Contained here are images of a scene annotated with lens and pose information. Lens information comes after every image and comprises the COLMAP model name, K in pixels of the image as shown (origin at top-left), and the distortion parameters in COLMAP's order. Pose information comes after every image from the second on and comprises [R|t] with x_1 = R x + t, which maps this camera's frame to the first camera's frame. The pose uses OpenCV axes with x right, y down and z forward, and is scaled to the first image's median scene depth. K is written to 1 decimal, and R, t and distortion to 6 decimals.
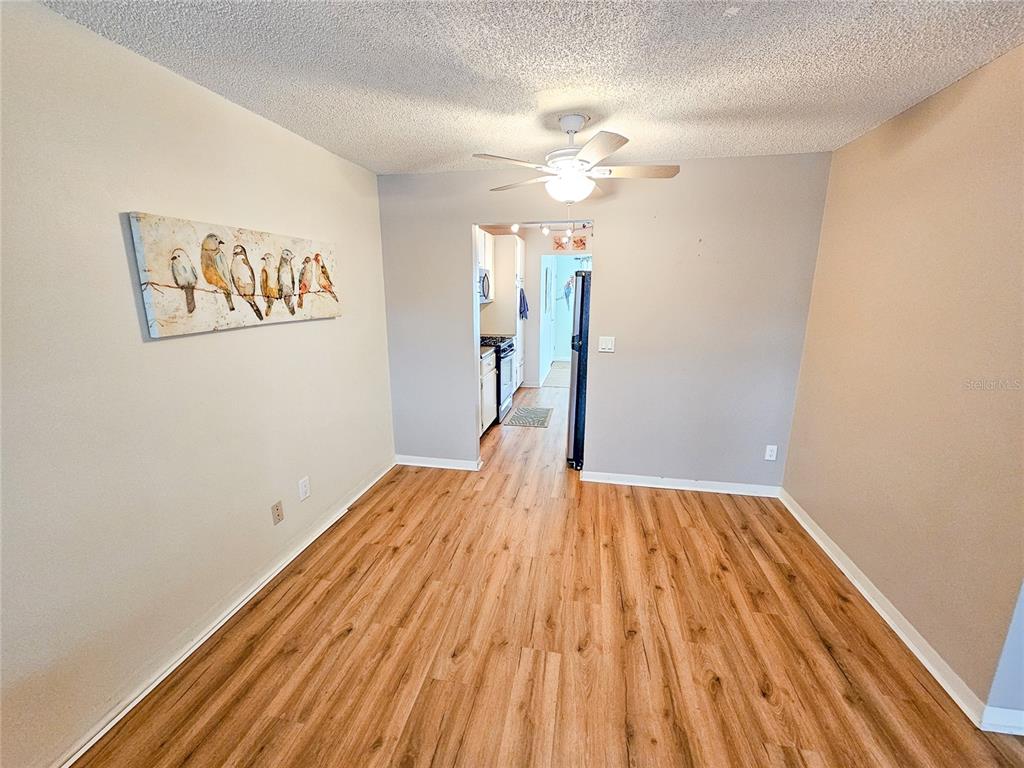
lens RADIAL K [[420.6, 0, 509.3], [0, 420.6, 386.1], [0, 0, 1]] dist [-0.000978, -0.001913]
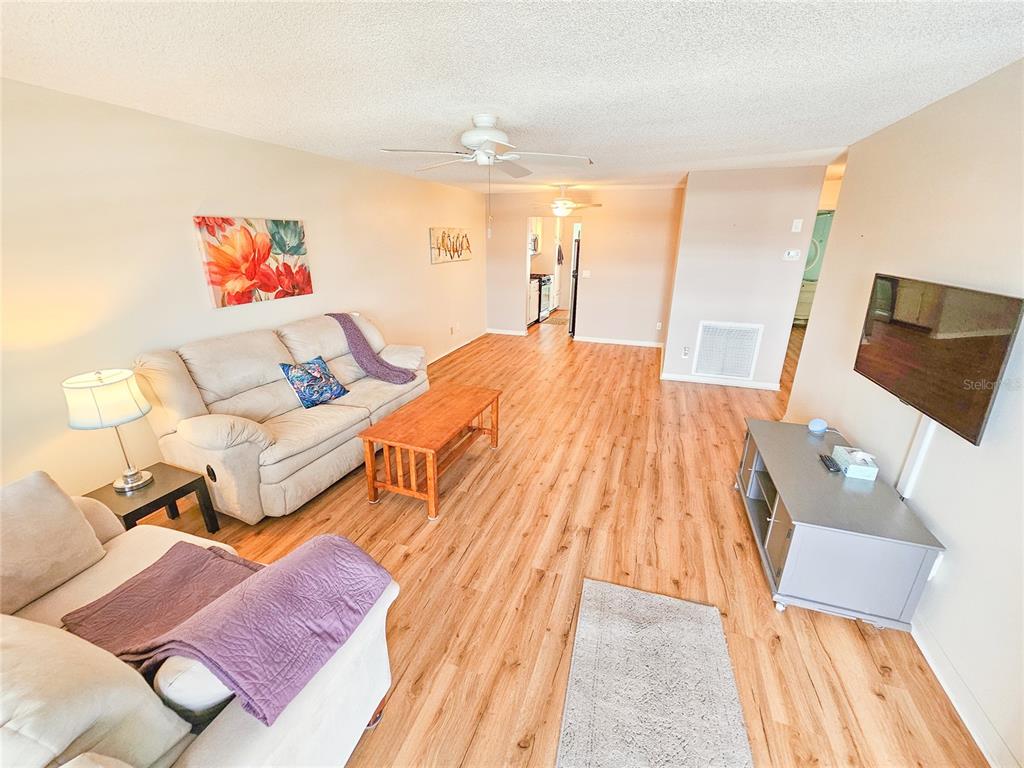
lens RADIAL K [[420.6, 0, 510.7], [0, 420.6, 380.6], [0, 0, 1]] dist [-0.000978, -0.001913]
pose [[0.989855, 0.053577, -0.131593, 0.109192], [-0.040378, 0.994067, 0.100997, 0.166775], [0.136224, -0.094659, 0.986145, -0.862826]]
